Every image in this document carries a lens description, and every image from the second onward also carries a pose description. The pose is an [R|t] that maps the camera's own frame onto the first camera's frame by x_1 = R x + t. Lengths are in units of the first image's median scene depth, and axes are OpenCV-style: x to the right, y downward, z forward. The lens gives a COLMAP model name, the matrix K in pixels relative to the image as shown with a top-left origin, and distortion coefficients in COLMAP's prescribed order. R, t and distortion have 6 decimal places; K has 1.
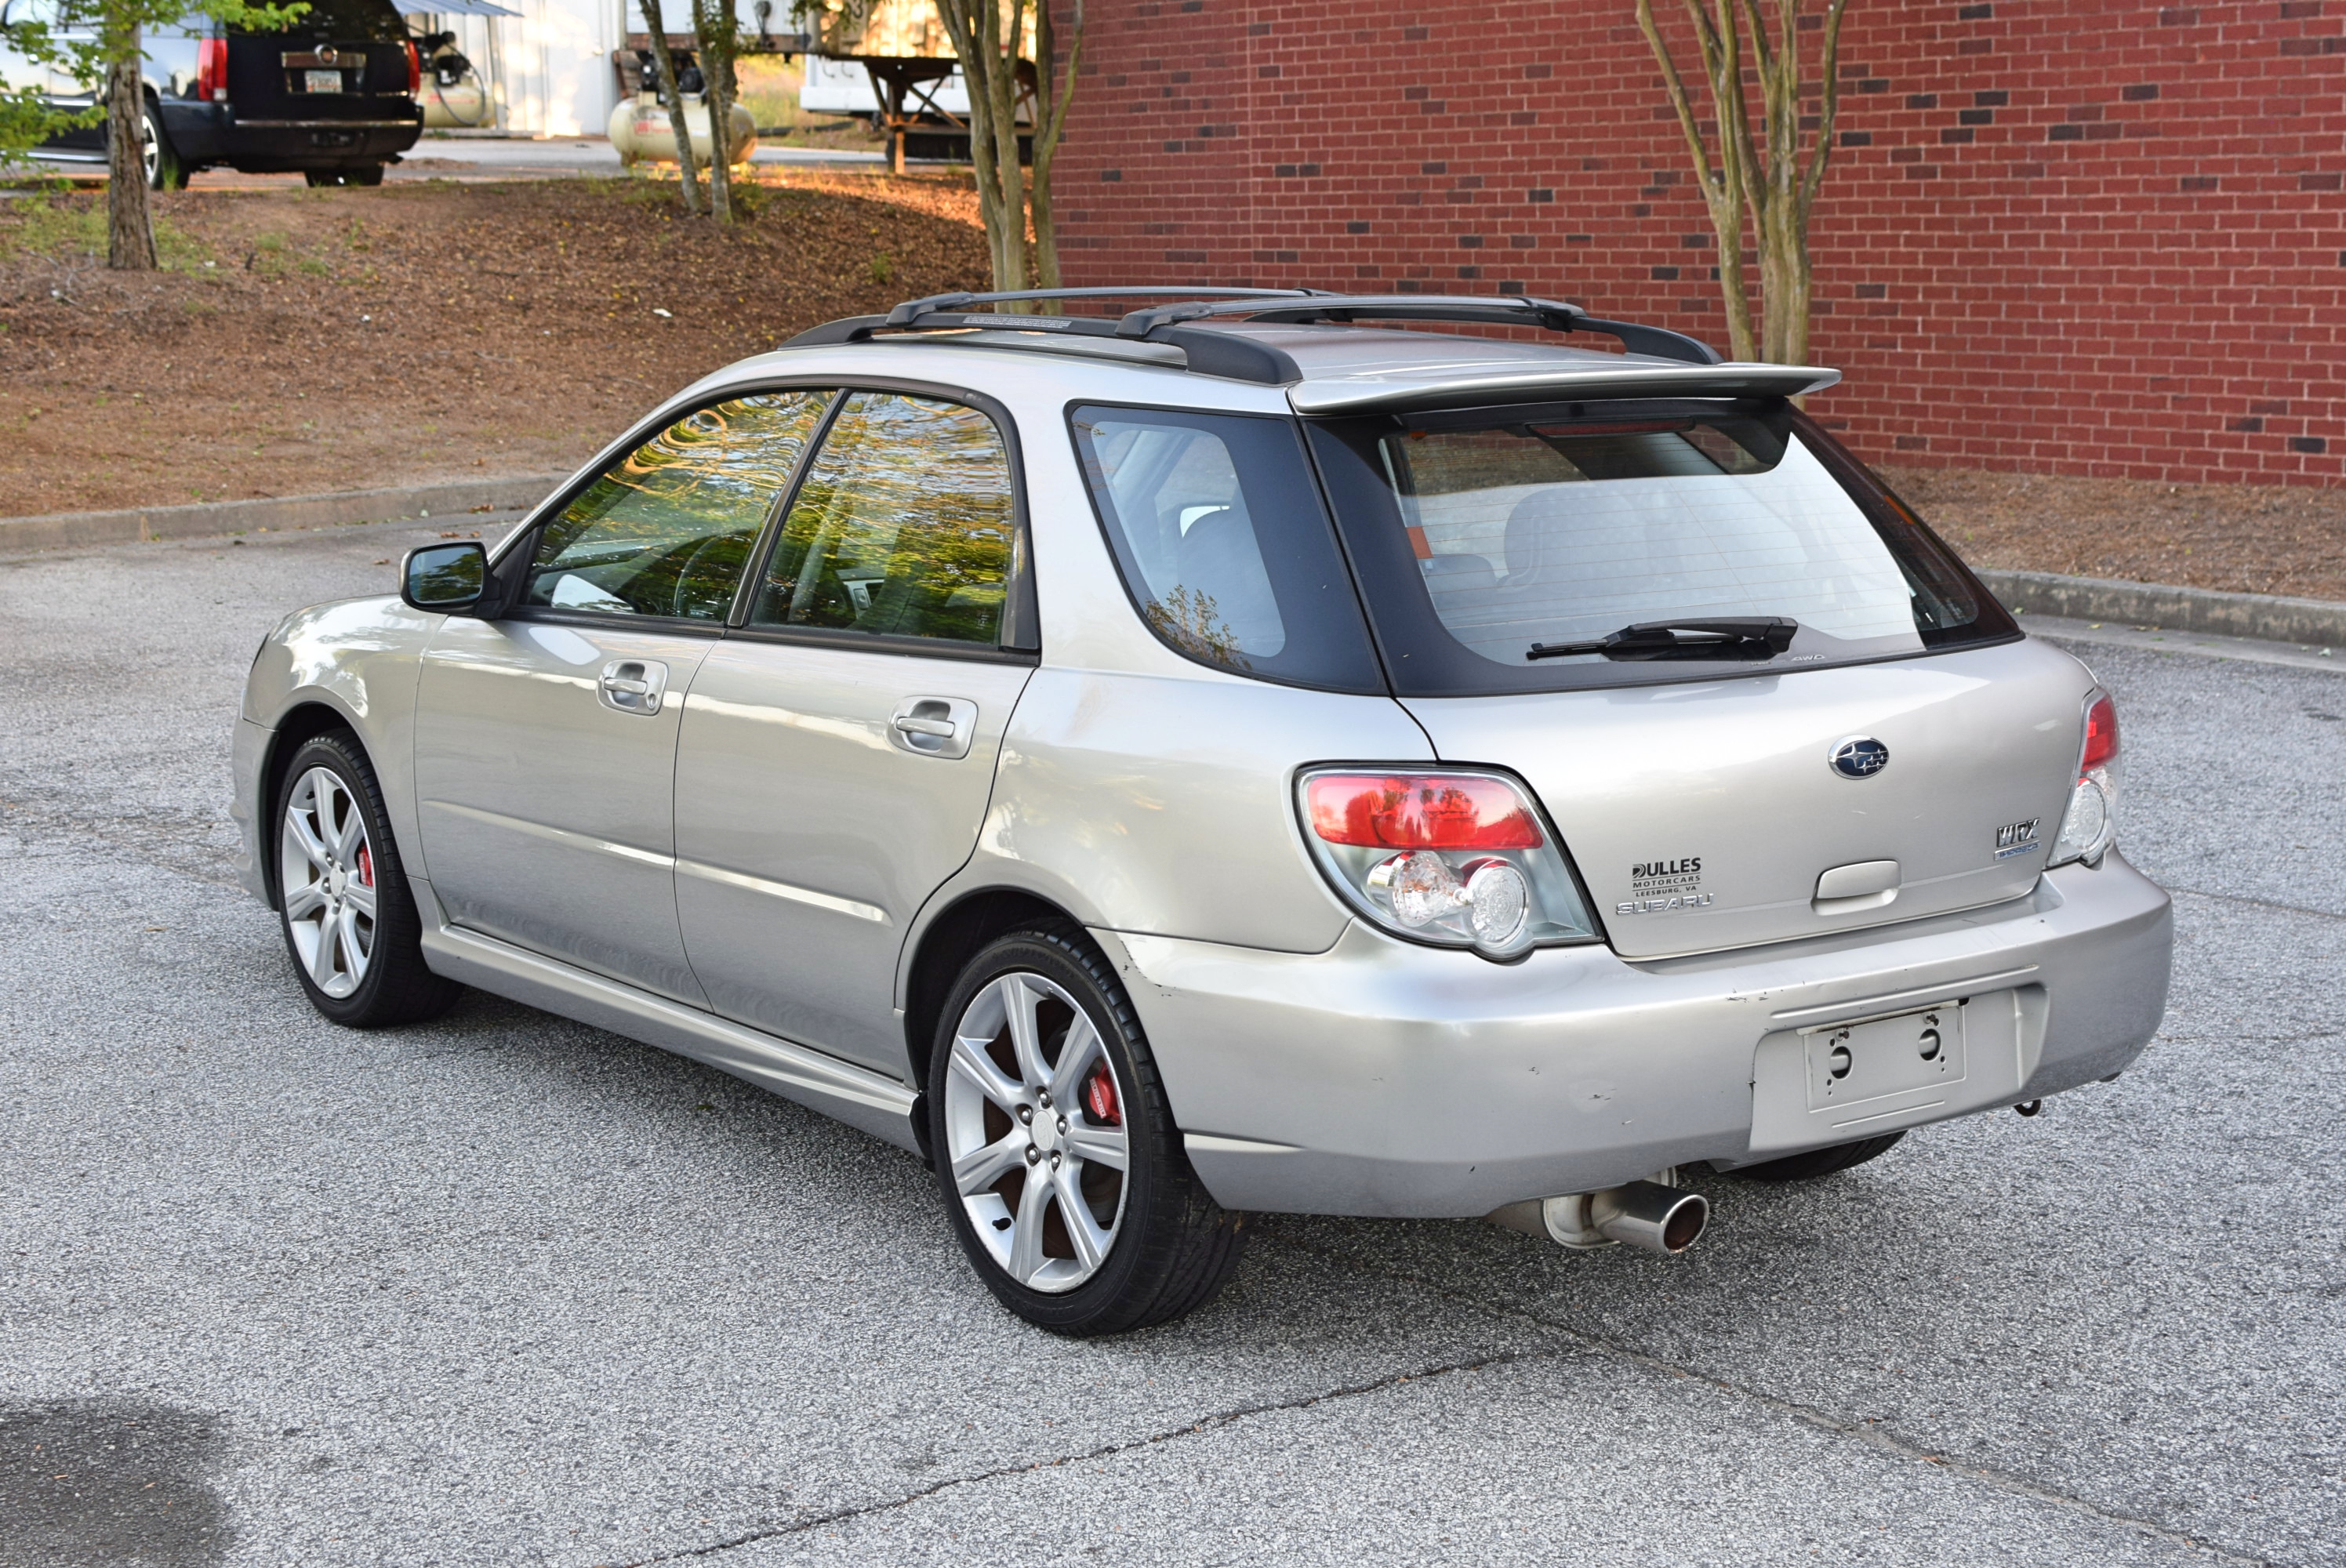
lens RADIAL K [[3559.2, 0, 1169.0], [0, 3559.2, 778.1], [0, 0, 1]] dist [0.002291, 0.000000]
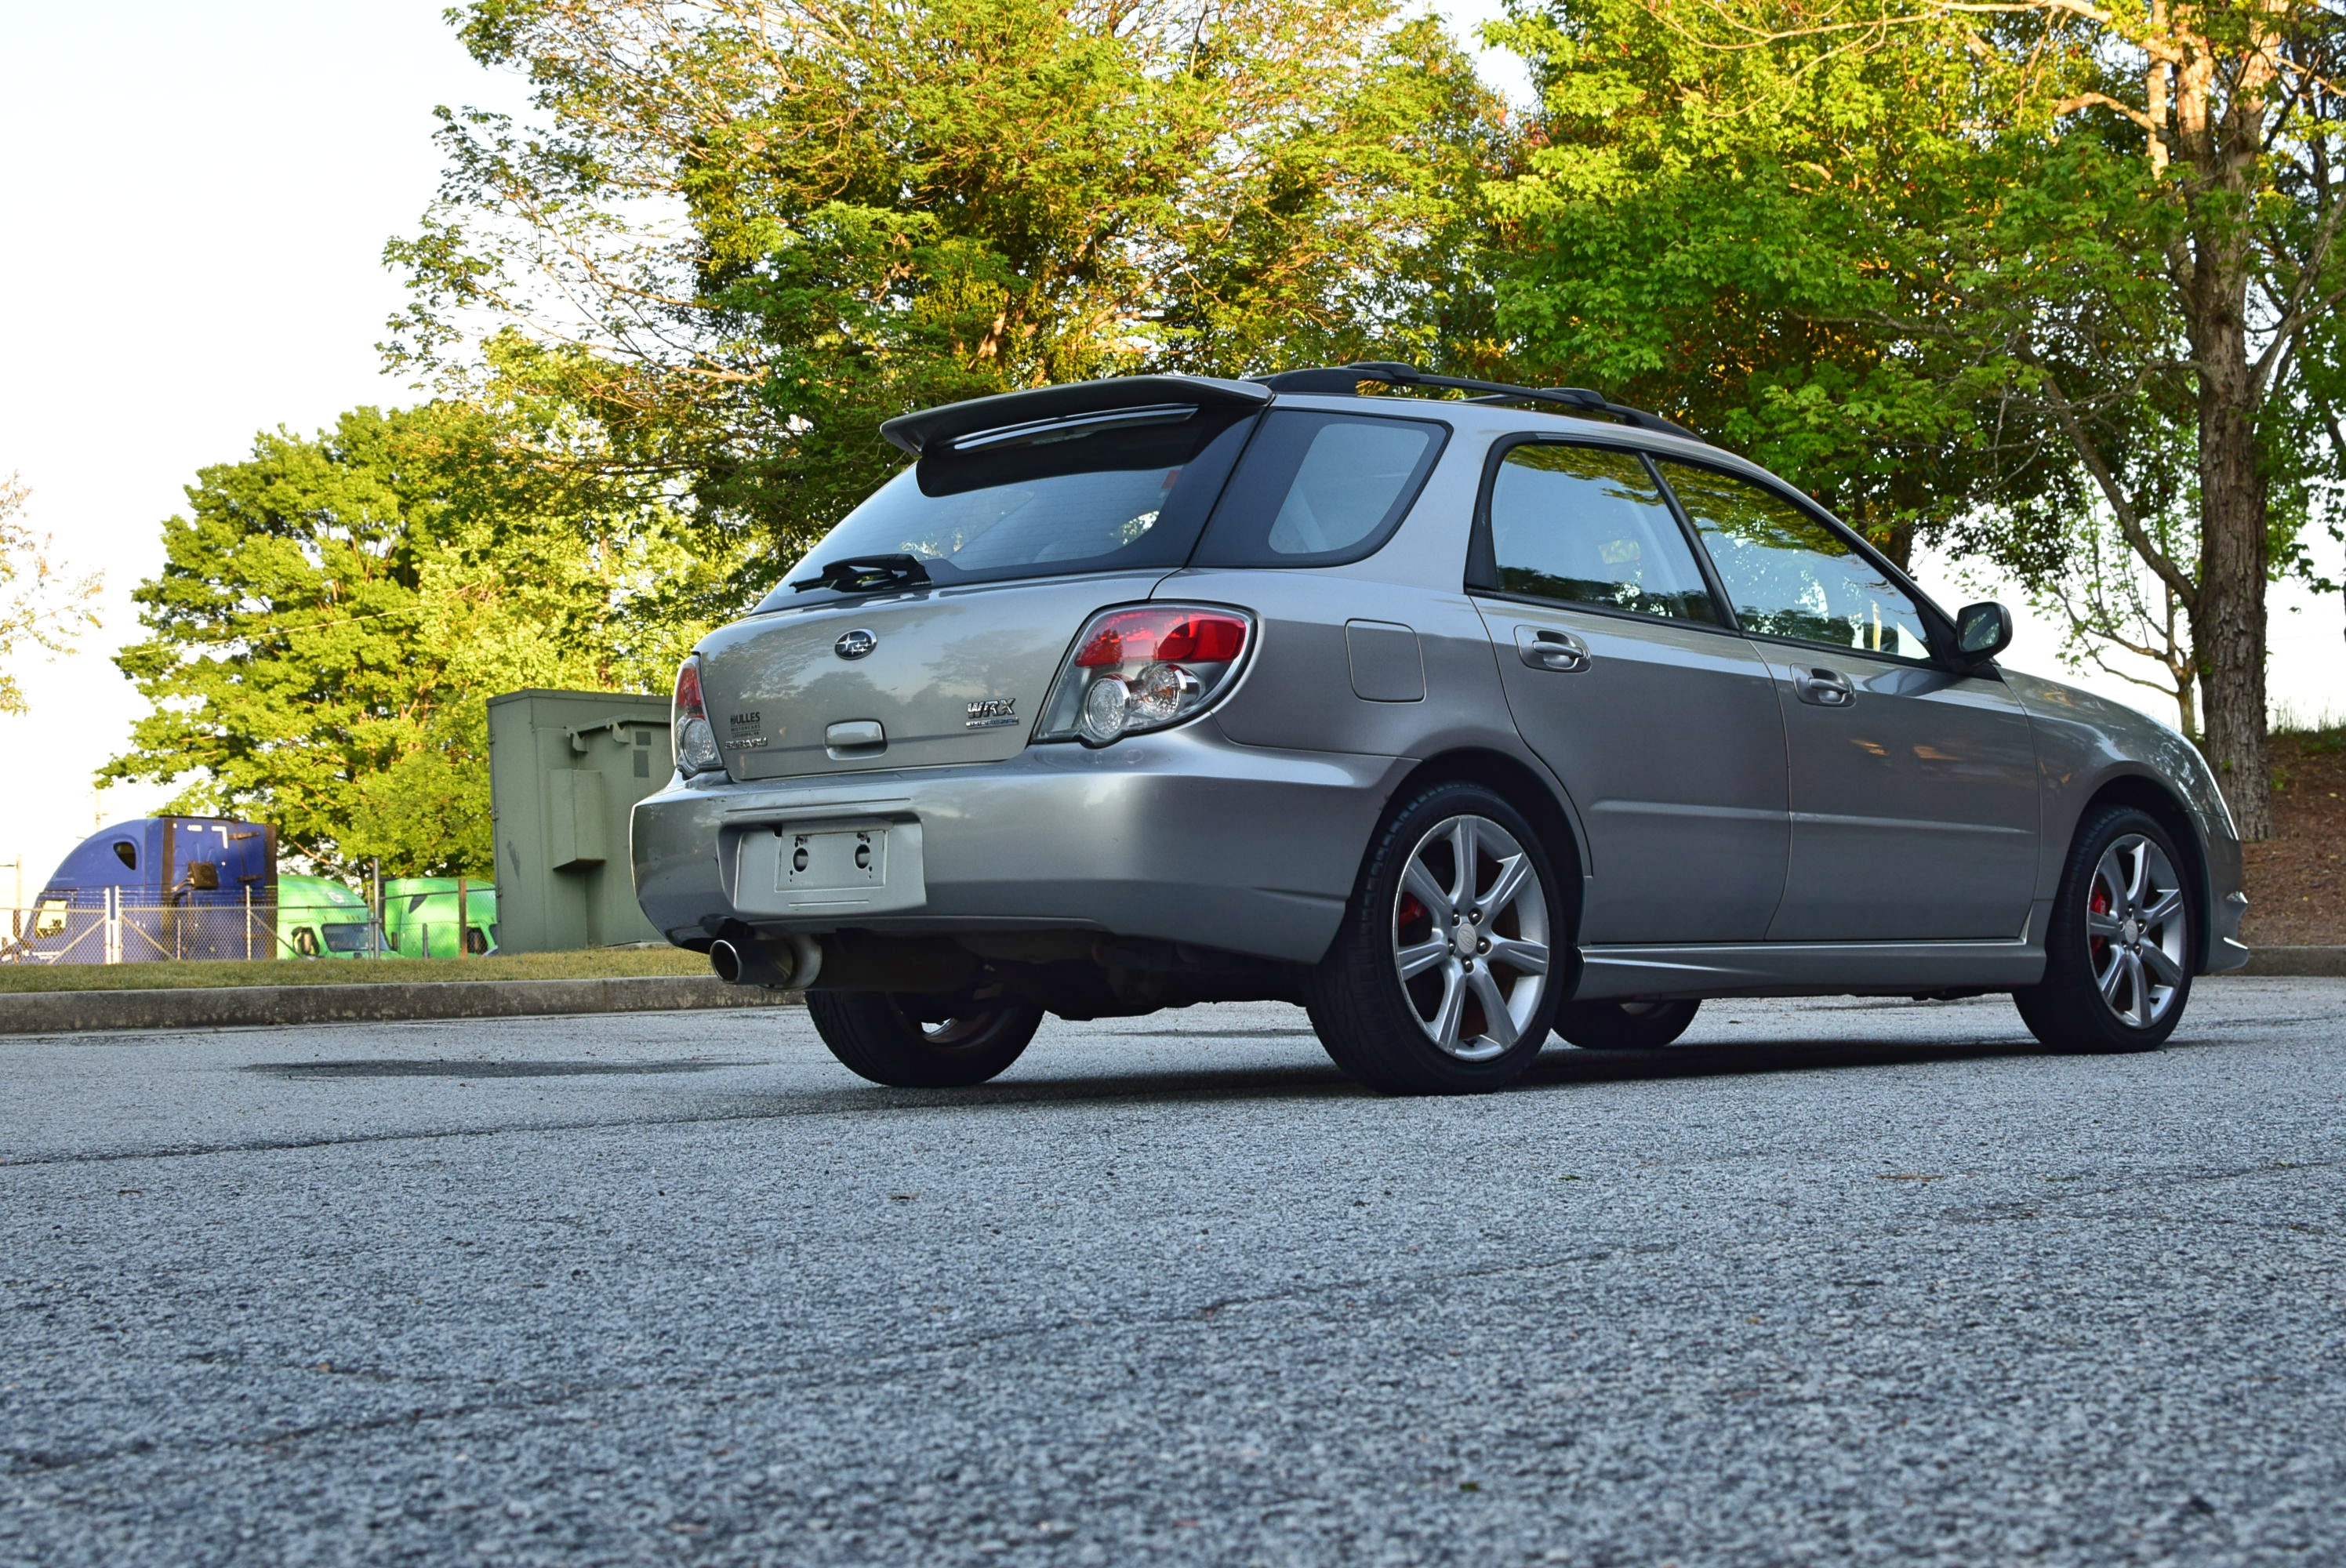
lens RADIAL K [[3559.2, 0, 1158.2], [0, 3559.2, 763.8], [0, 0, 1]] dist [0.002291, 0.000000]
pose [[0.157890, -0.057765, -0.985766, 1.090534], [-0.131166, 0.988214, -0.078917, 0.092386], [0.978706, 0.141759, 0.148452, 0.639086]]
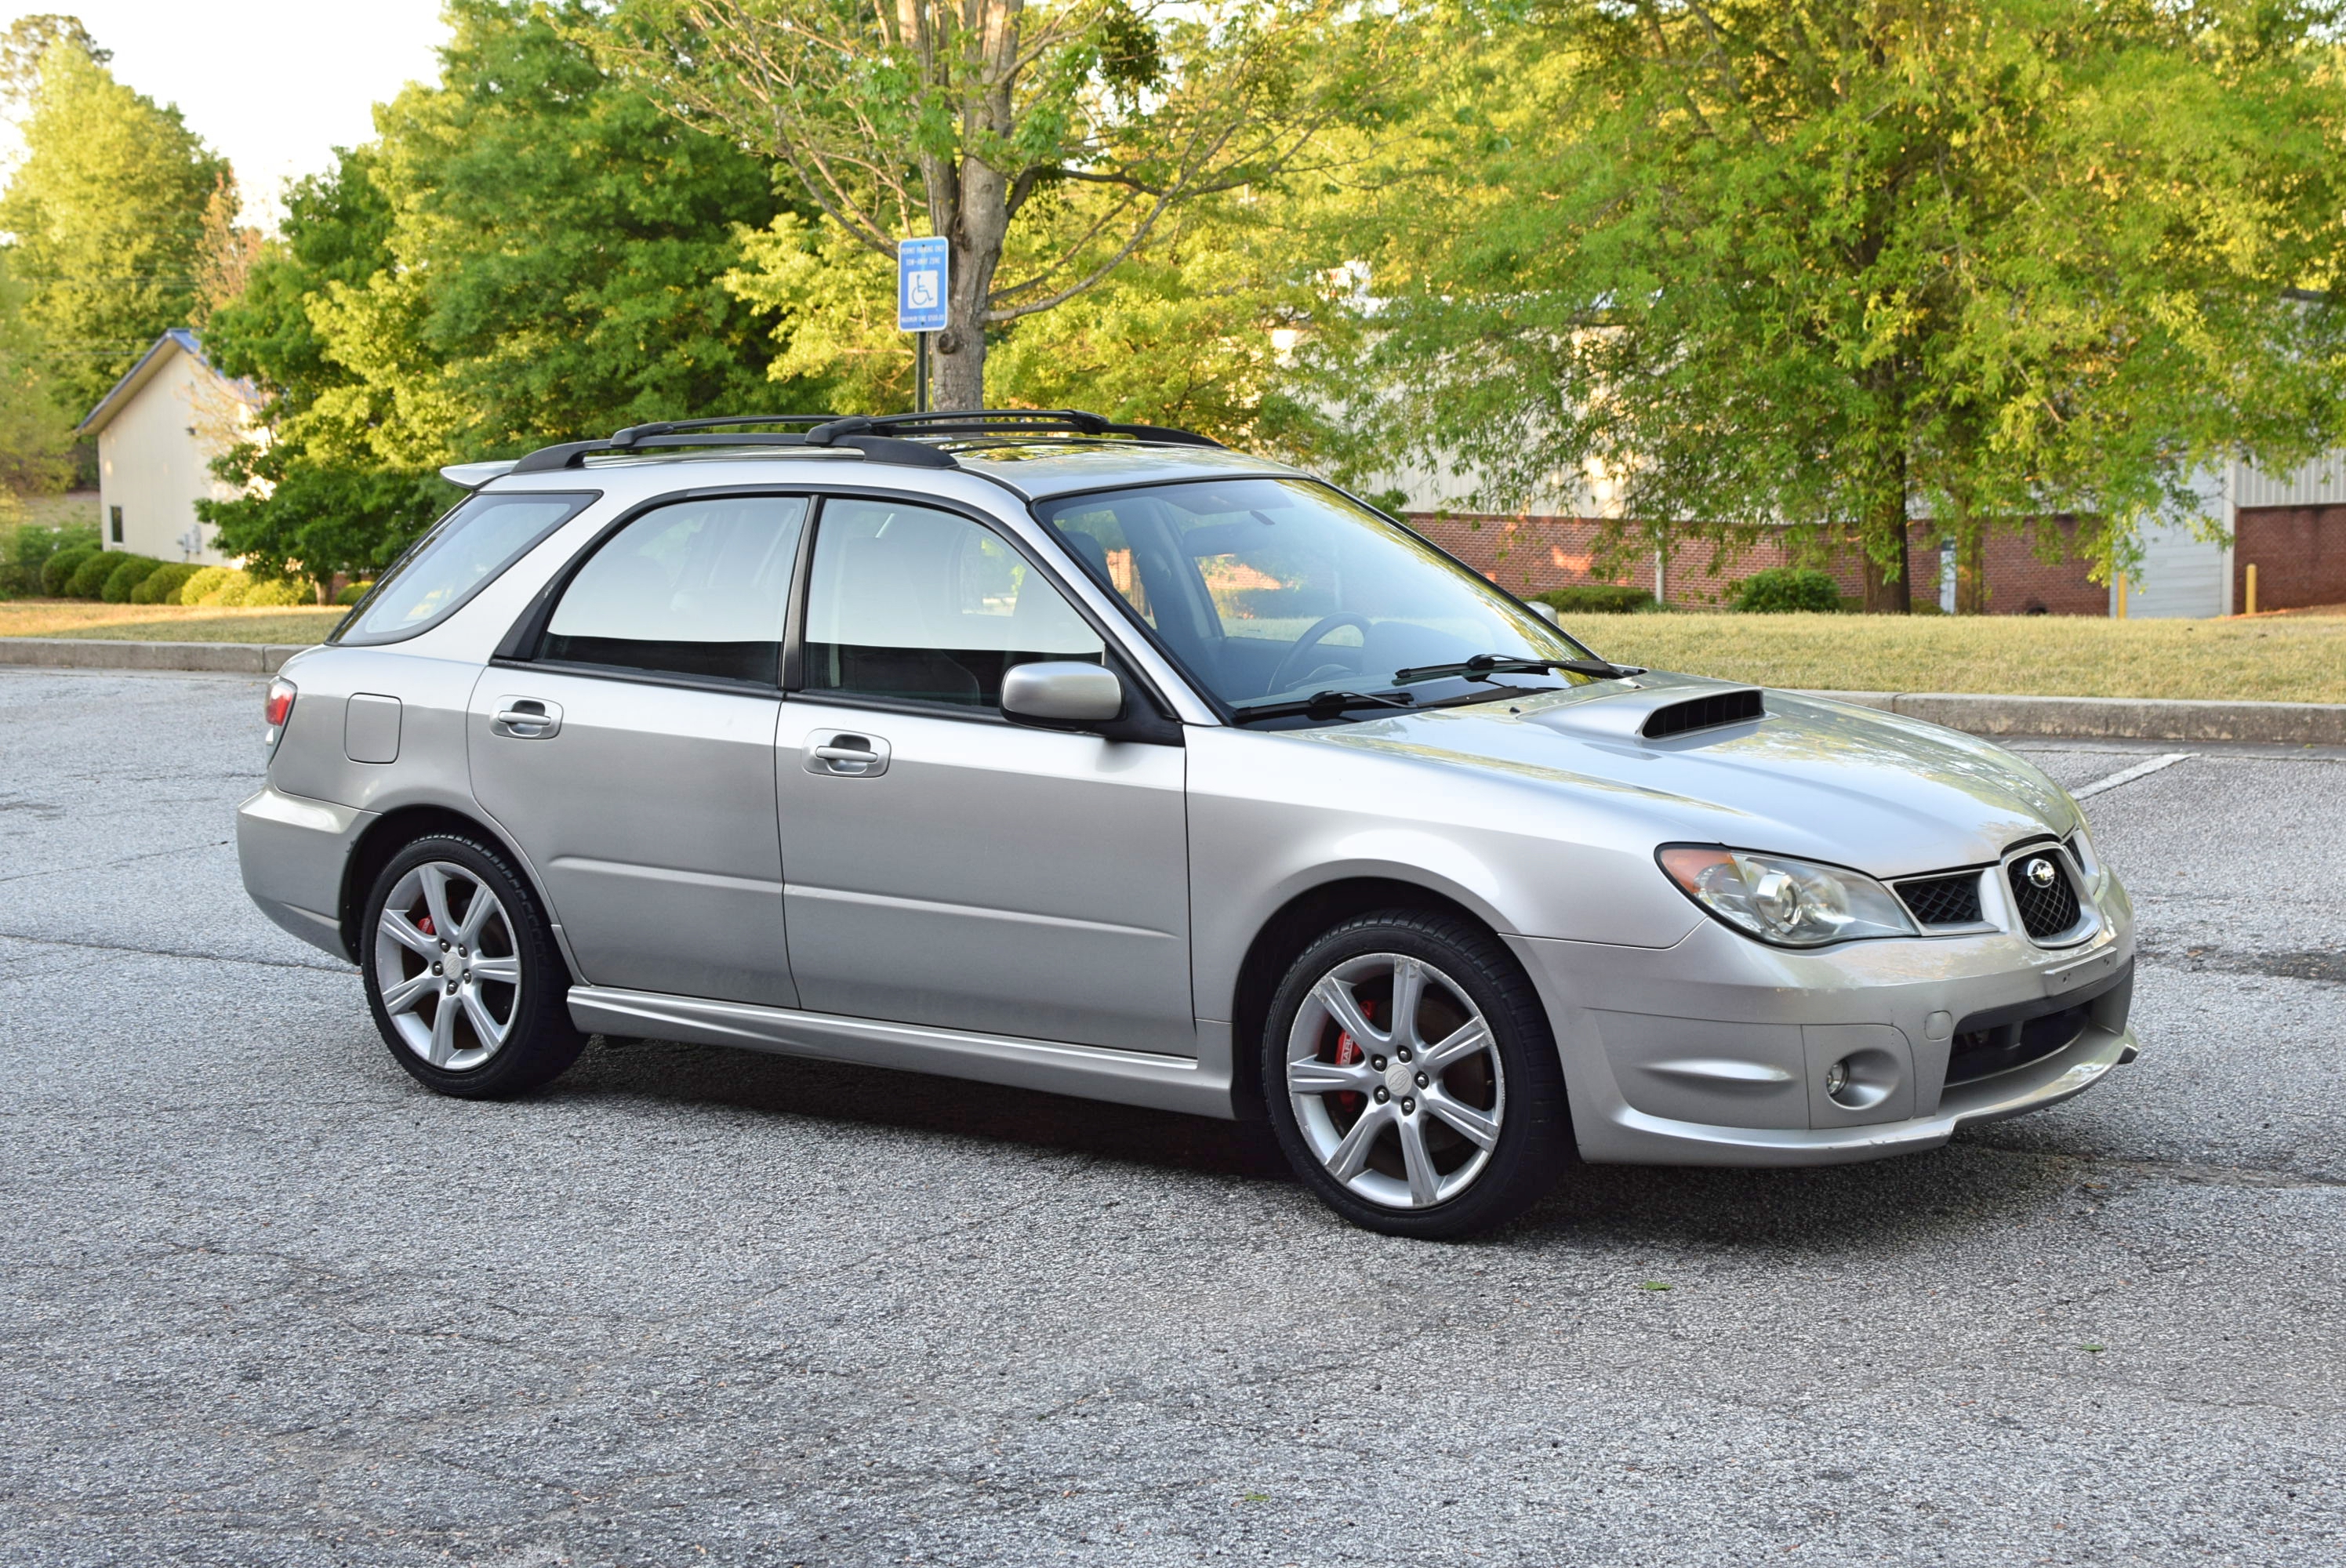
lens RADIAL K [[3559.2, 0, 1188.3], [0, 3559.2, 775.8], [0, 0, 1]] dist [0.002291, 0.000000]
pose [[-0.954293, 0.054465, -0.293869, 0.261510], [-0.024540, 0.965656, 0.258661, -0.301537], [0.297865, 0.254050, -0.920182, 1.957274]]
